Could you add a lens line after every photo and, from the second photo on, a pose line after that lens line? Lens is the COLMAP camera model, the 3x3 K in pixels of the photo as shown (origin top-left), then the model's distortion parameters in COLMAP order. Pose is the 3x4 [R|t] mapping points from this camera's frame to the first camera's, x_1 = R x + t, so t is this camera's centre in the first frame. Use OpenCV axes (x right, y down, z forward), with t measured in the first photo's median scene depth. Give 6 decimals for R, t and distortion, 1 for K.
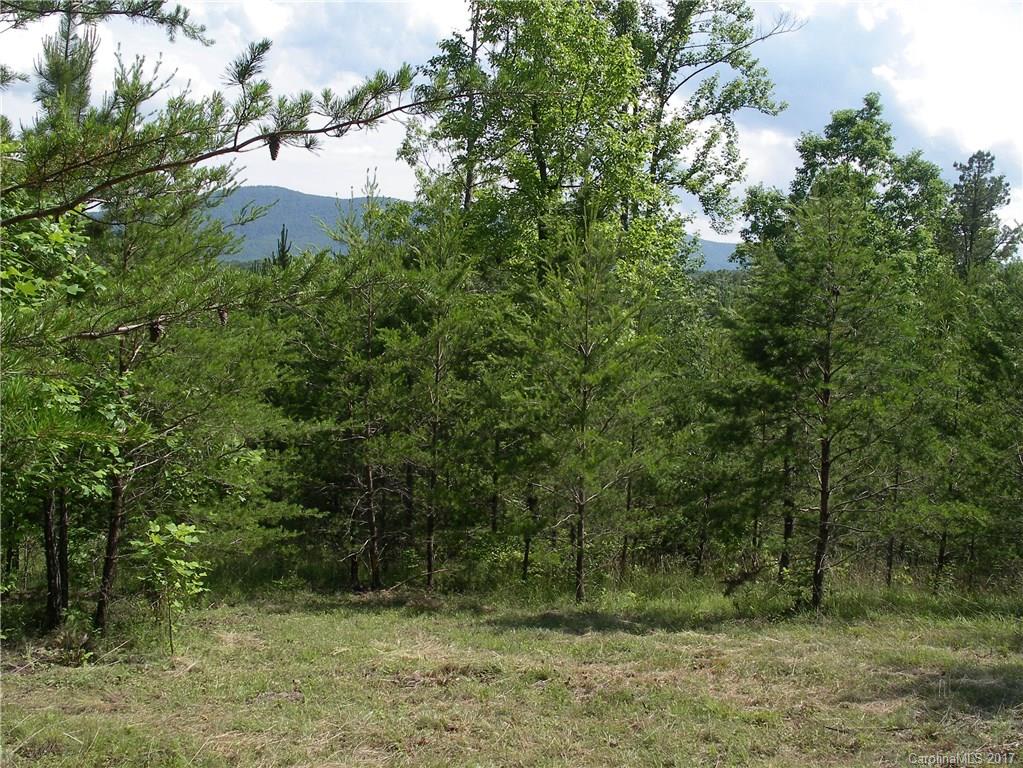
lens RADIAL K [[1086.9, 0, 514.1], [0, 1086.9, 377.7], [0, 0, 1]] dist [-0.078446, 0.000000]
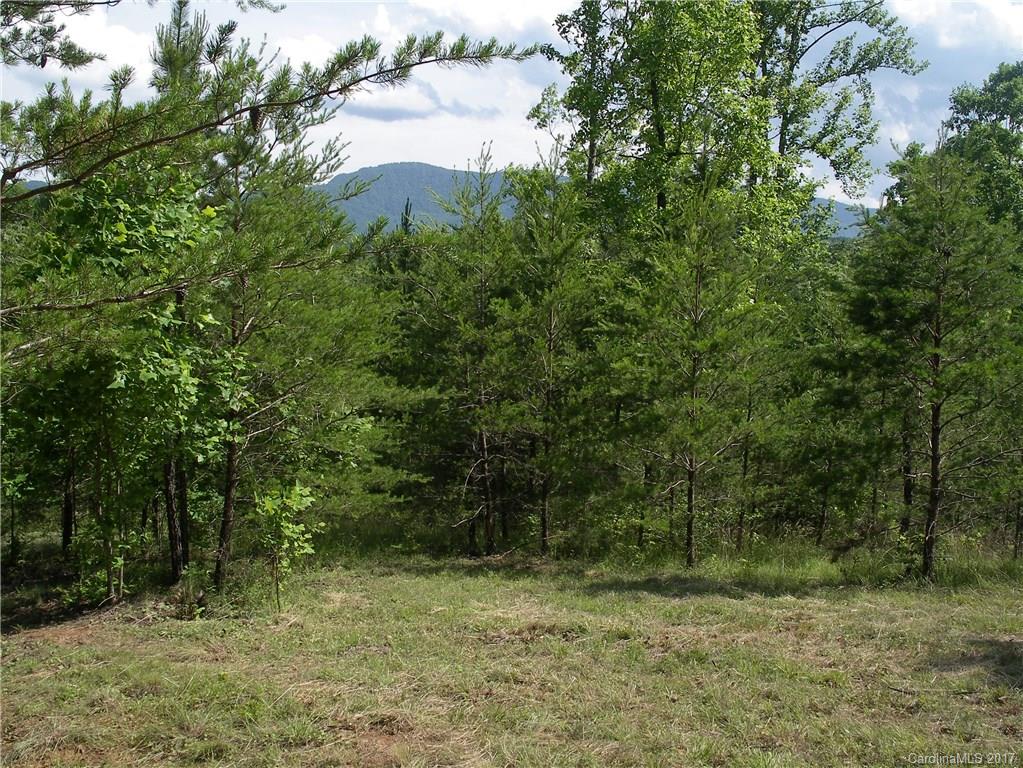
lens RADIAL K [[1086.9, 0, 530.5], [0, 1086.9, 375.5], [0, 0, 1]] dist [-0.078446, 0.000000]
pose [[0.992591, -0.008951, -0.121174, 0.035123], [0.011747, 0.999681, 0.022379, 0.004332], [0.120935, -0.023637, 0.992379, -0.007925]]
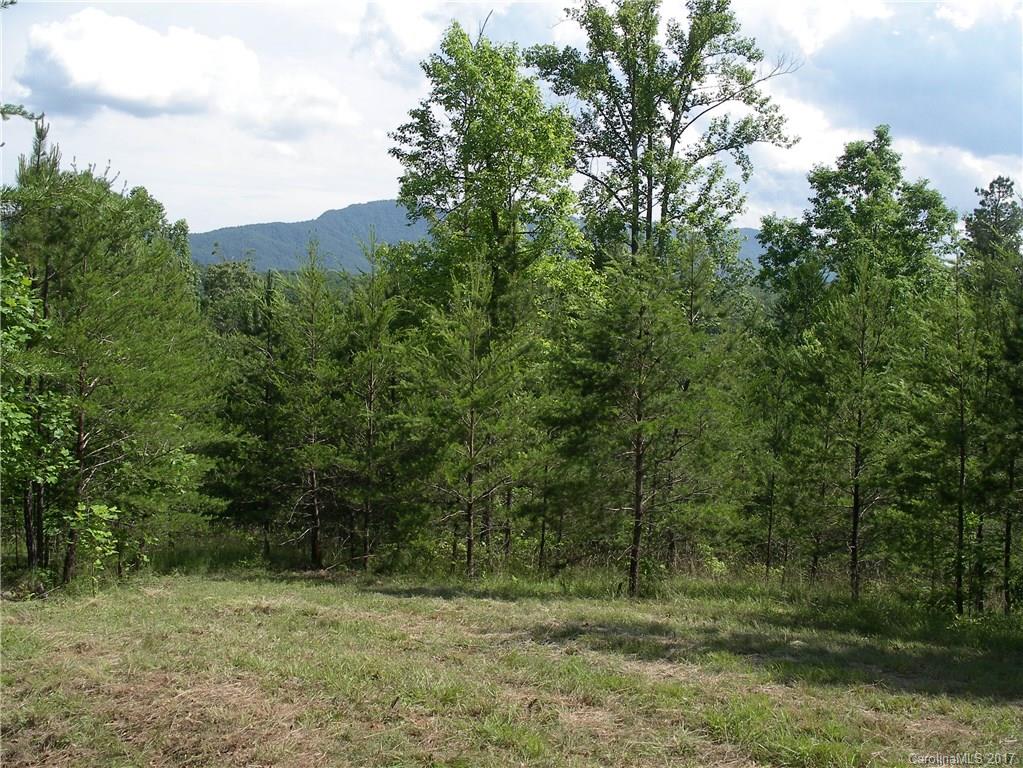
lens RADIAL K [[1086.9, 0, 508.5], [0, 1086.9, 385.0], [0, 0, 1]] dist [-0.078446, 0.000000]
pose [[0.991531, 0.004986, -0.129774, 0.249192], [-0.005558, 0.999976, -0.004049, -0.011065], [0.129751, 0.004736, 0.991535, -0.198279]]
